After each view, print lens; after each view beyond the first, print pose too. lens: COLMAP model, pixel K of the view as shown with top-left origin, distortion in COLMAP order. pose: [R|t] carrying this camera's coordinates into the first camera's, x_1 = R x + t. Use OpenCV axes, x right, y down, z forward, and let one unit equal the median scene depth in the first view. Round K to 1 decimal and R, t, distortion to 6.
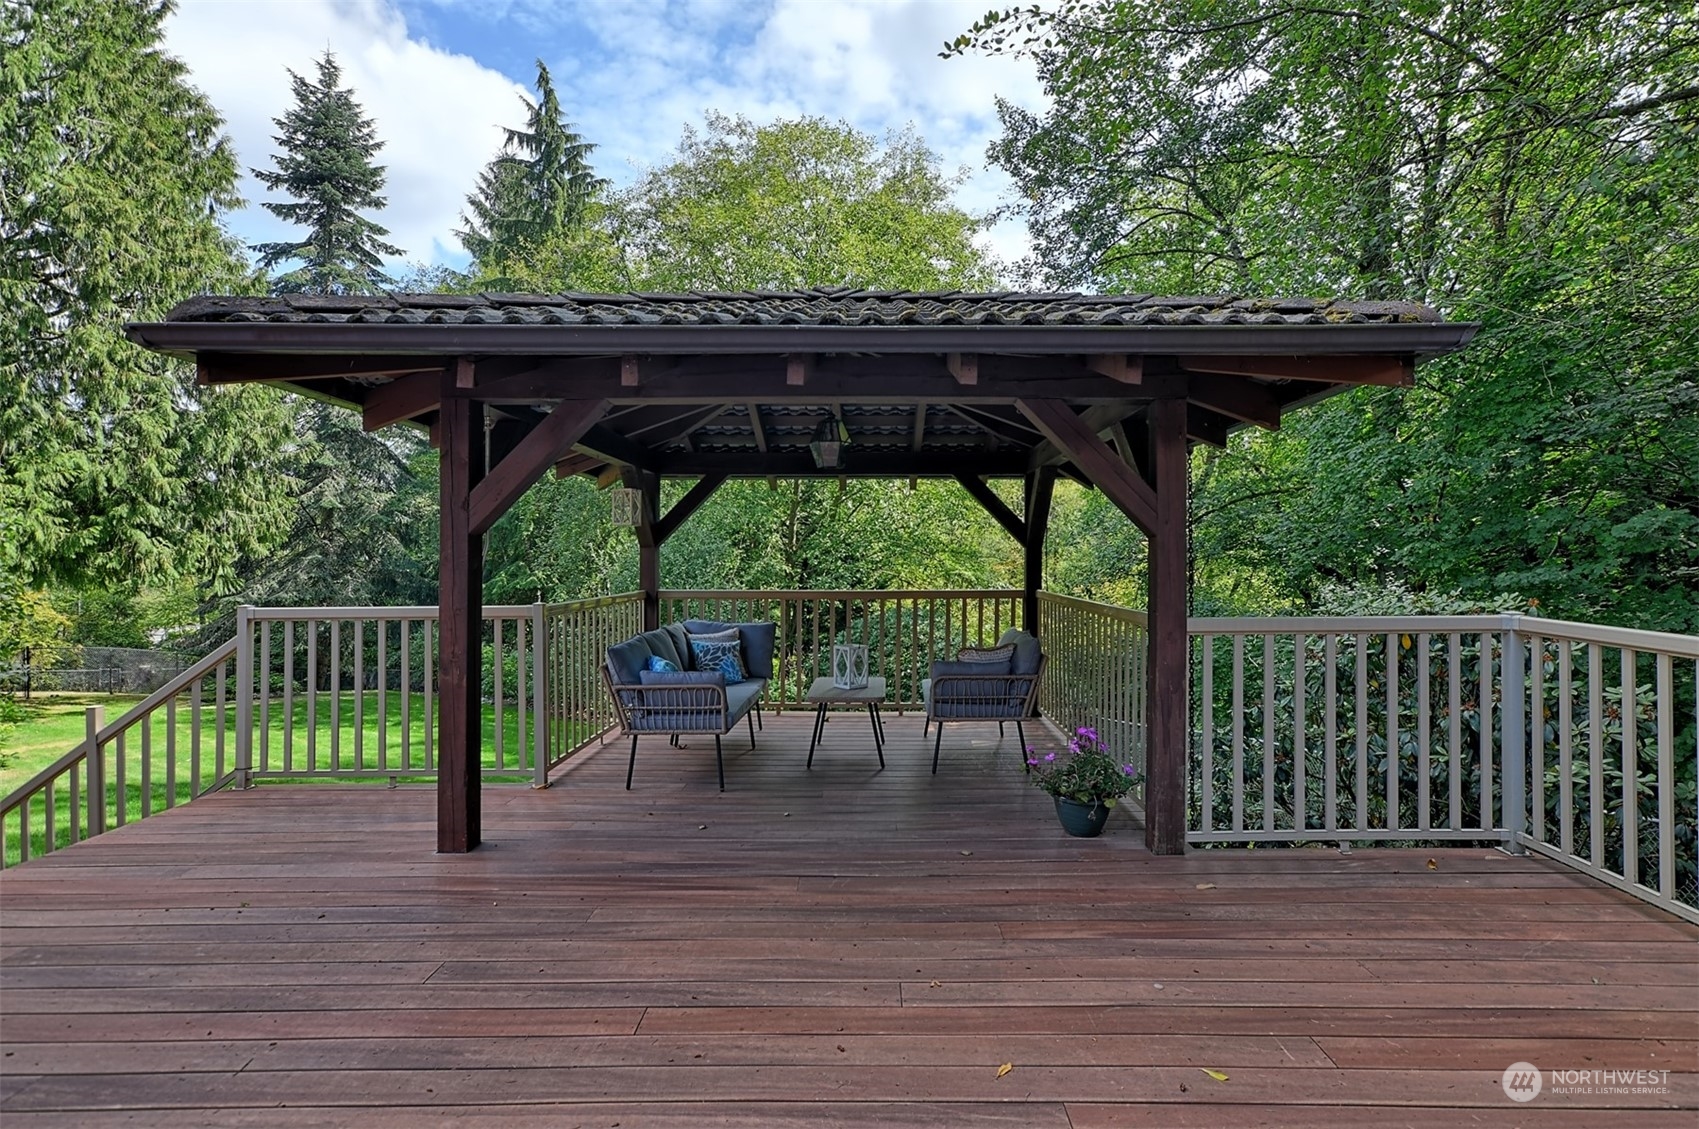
lens RADIAL K [[810.2, 0, 851.0], [0, 810.2, 548.0], [0, 0, 1]] dist [0.016371, -0.000059]
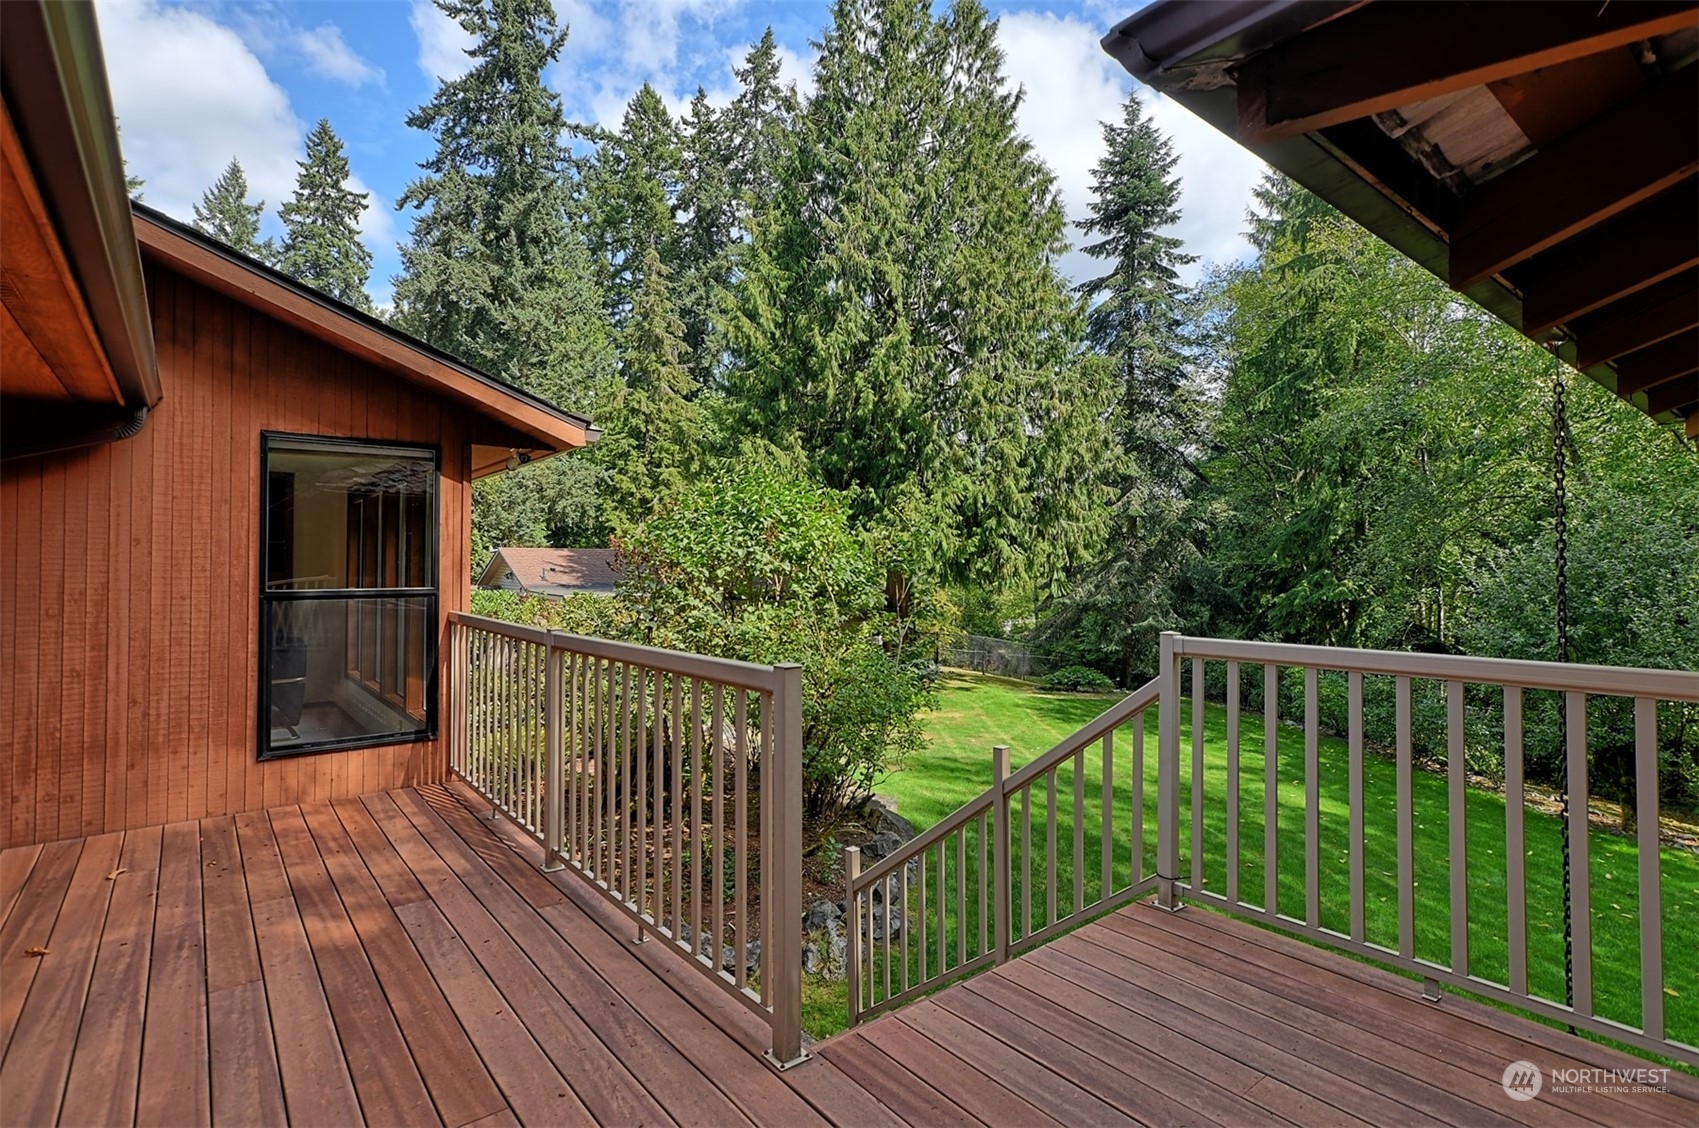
lens RADIAL K [[810.2, 0, 847.3], [0, 810.2, 555.9], [0, 0, 1]] dist [0.016371, -0.000059]
pose [[0.626708, -0.006041, -0.779231, -0.075346], [0.006131, 0.999977, -0.002821, 0.002778], [0.779230, -0.003009, 0.626731, 0.072273]]
